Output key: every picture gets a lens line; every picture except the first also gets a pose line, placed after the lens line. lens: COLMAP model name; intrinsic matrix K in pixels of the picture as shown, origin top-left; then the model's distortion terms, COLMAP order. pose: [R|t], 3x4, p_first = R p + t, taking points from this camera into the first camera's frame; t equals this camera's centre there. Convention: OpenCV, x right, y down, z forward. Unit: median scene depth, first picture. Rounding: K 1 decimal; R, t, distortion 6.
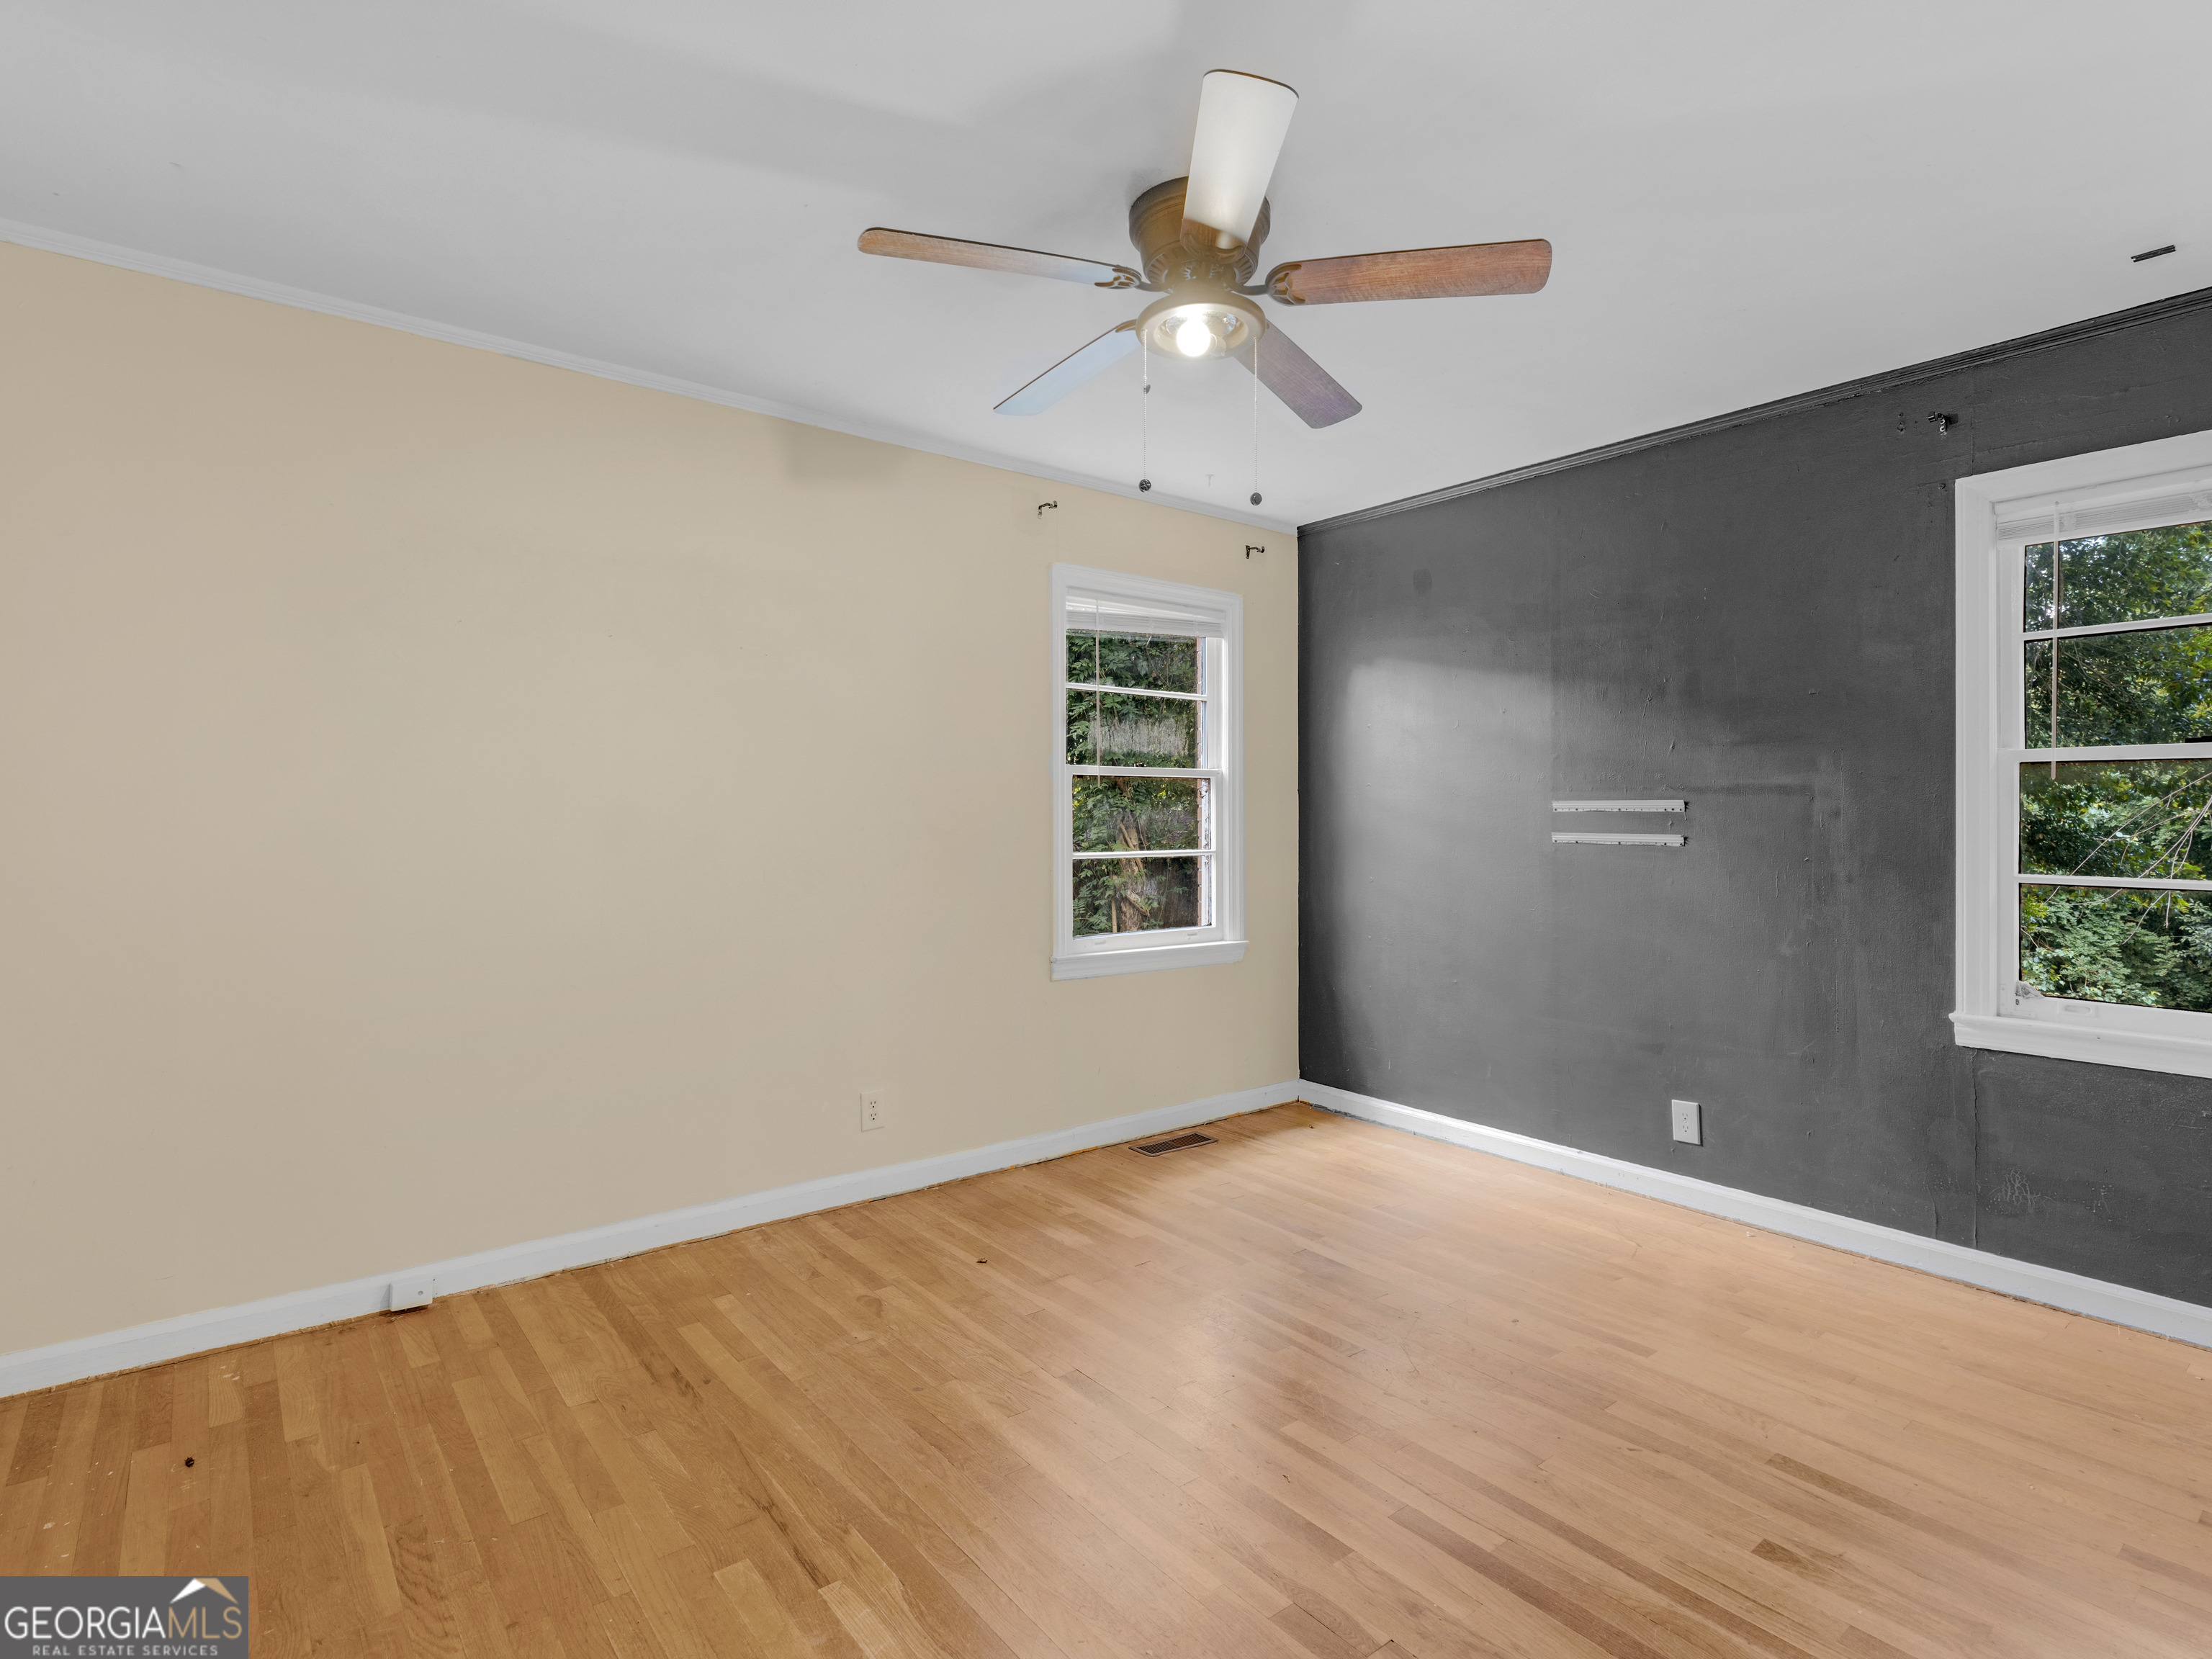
lens RADIAL K [[1097.7, 0, 1207.3], [0, 1097.7, 811.1], [0, 0, 1]] dist [0.013404, -0.003945]
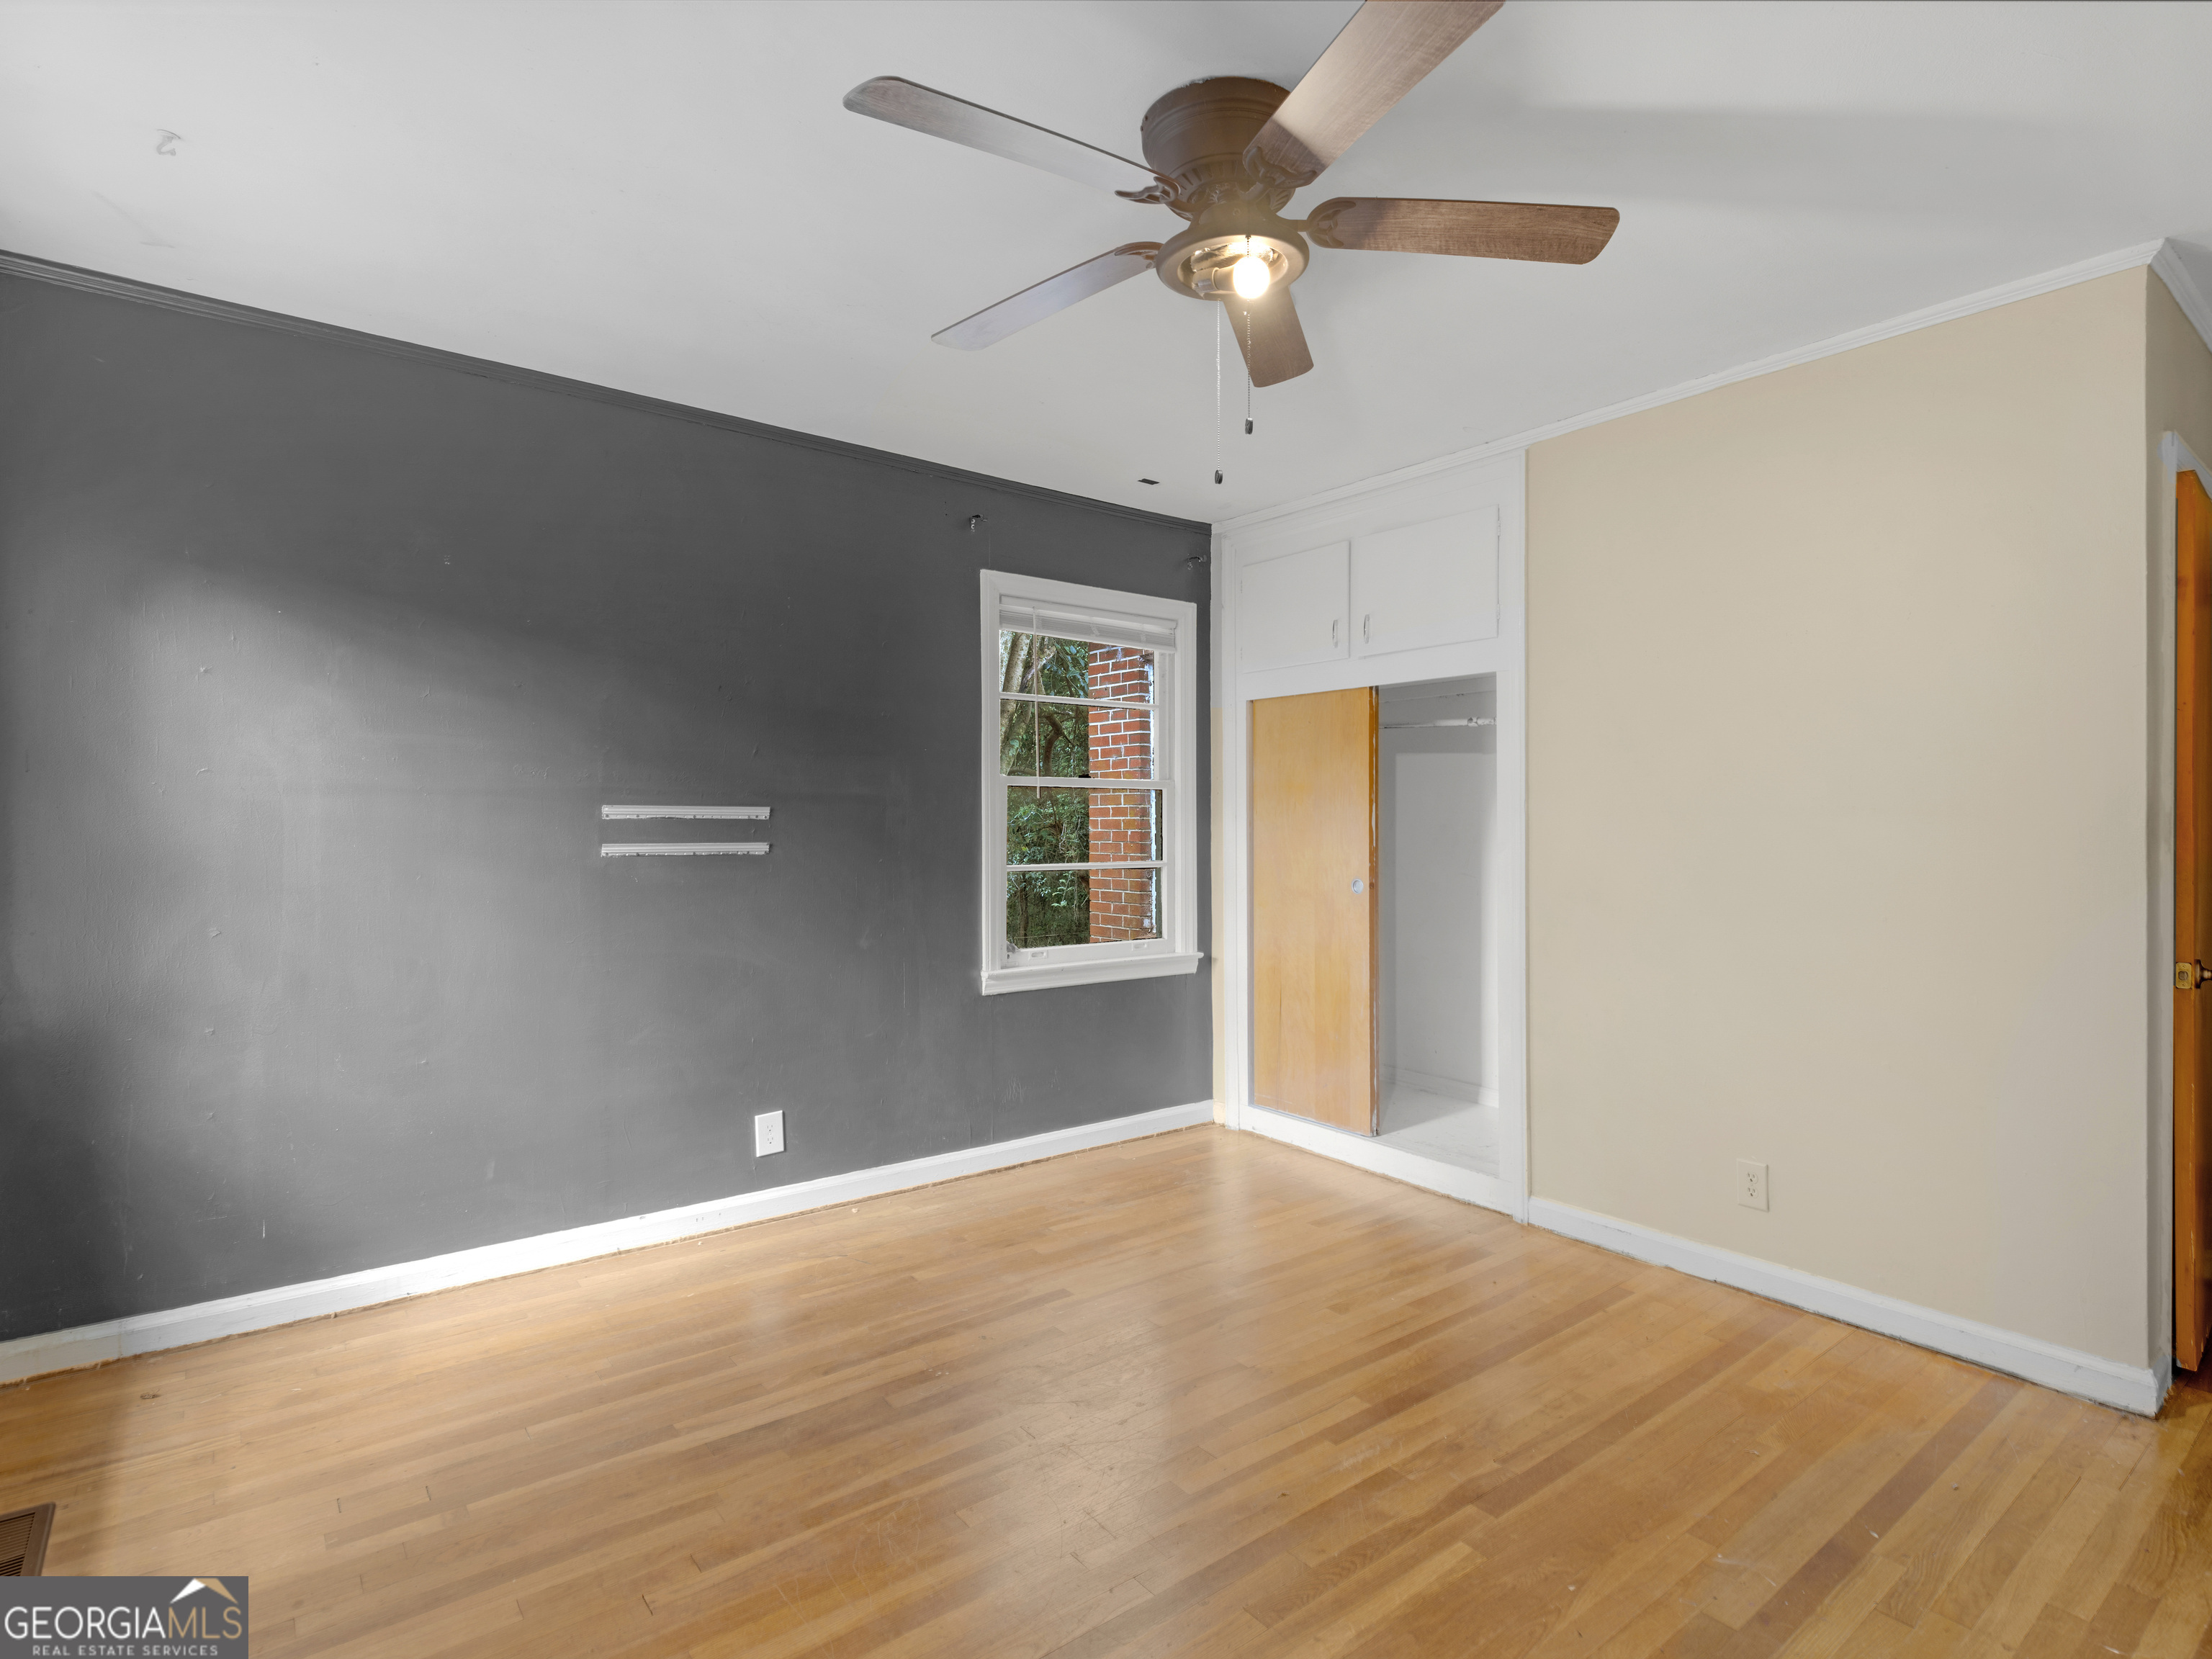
lens RADIAL K [[1169.8, 0, 1042.3], [0, 1169.8, 818.6], [0, 0, 1]] dist [0.010147, -0.004146]
pose [[0.077627, 0.003424, 0.996977, -0.622027], [-0.003663, 0.999988, -0.003149, 0.002435], [-0.996976, -0.003407, 0.077639, 0.708999]]
